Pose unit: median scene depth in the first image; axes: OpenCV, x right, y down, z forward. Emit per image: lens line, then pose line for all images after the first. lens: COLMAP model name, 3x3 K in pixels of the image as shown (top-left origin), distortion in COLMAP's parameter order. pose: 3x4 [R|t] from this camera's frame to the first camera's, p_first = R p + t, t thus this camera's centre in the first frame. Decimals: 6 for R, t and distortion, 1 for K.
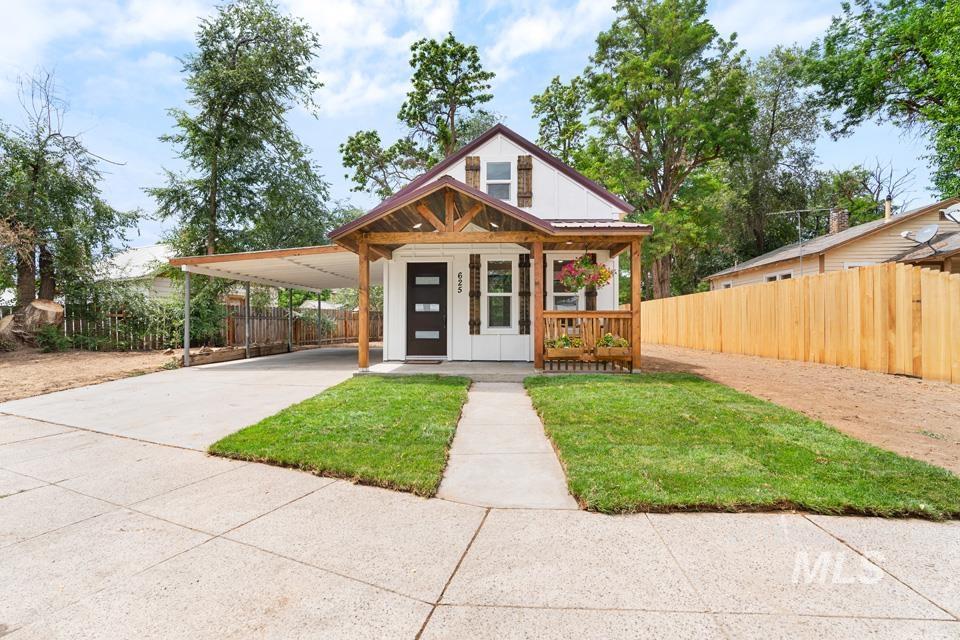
lens RADIAL K [[437.1, 0, 482.6], [0, 437.1, 325.7], [0, 0, 1]] dist [-0.005630, 0.003621]
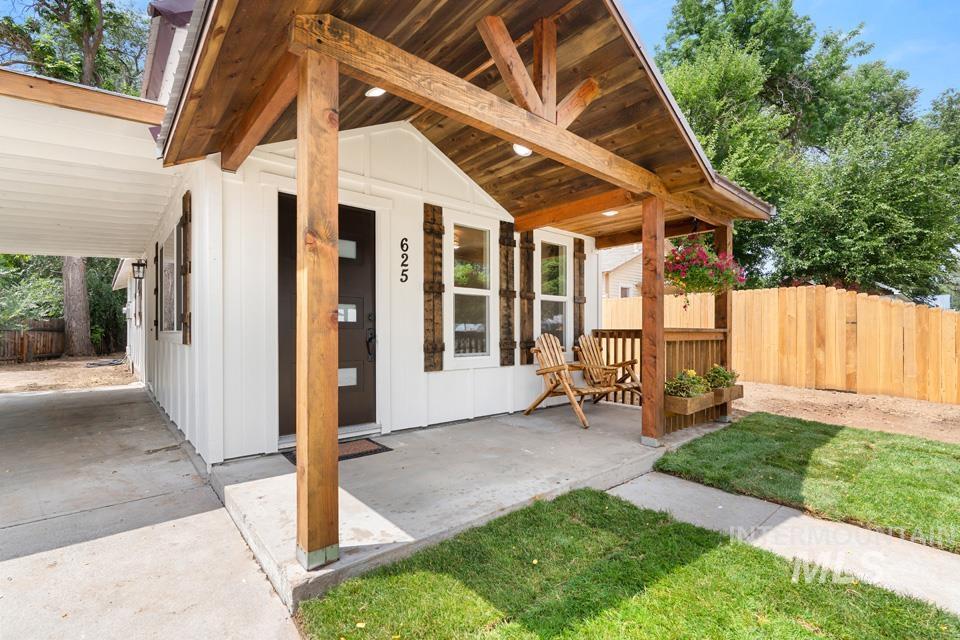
lens RADIAL K [[437.1, 0, 483.9], [0, 437.1, 332.6], [0, 0, 1]] dist [-0.005630, 0.003621]
pose [[0.720450, -0.000460, 0.693507, -0.306453], [-0.000159, 1.000000, 0.000828, -0.022974], [-0.693507, -0.000707, 0.720450, 0.604802]]
